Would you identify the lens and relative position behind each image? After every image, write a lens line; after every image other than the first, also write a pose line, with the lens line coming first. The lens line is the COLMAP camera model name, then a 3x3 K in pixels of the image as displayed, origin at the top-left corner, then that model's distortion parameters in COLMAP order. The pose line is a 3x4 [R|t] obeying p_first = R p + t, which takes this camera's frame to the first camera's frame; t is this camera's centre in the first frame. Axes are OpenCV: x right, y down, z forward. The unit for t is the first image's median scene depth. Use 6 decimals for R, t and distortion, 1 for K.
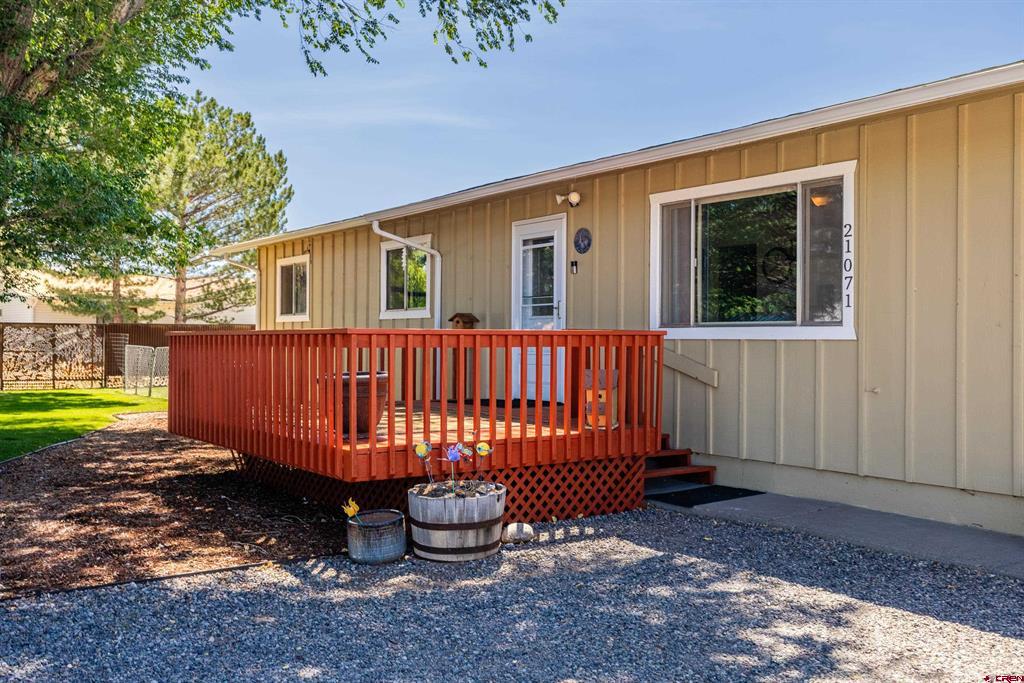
lens RADIAL K [[980.1, 0, 512.0], [0, 980.1, 341.5], [0, 0, 1]] dist [-0.011068, -0.010245]
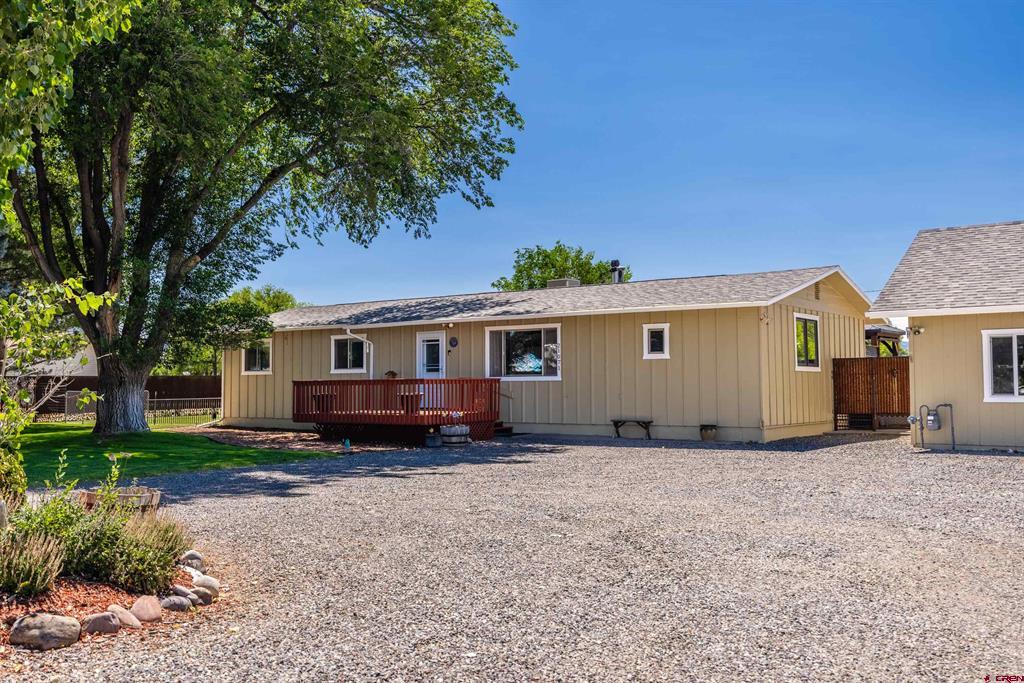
lens RADIAL K [[980.1, 0, 512.0], [0, 980.1, 341.5], [0, 0, 1]] dist [-0.011068, -0.010245]
pose [[0.942317, 0.003320, 0.334707, -0.593729], [0.012529, 0.998900, -0.045184, 0.009396], [-0.334488, 0.046771, 0.941238, -1.331467]]
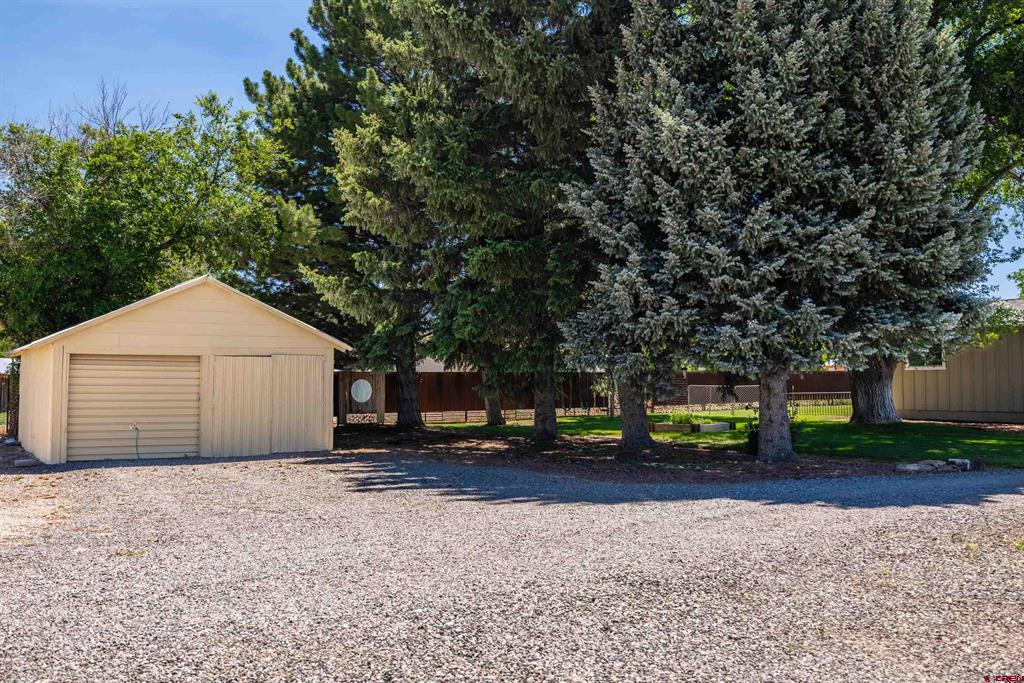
lens RADIAL K [[980.1, 0, 512.0], [0, 980.1, 341.5], [0, 0, 1]] dist [-0.011068, -0.010245]
pose [[0.999483, -0.014159, 0.028864, -1.684965], [0.015461, 0.998850, -0.045374, -0.001828], [-0.028188, 0.045797, 0.998553, -1.392800]]
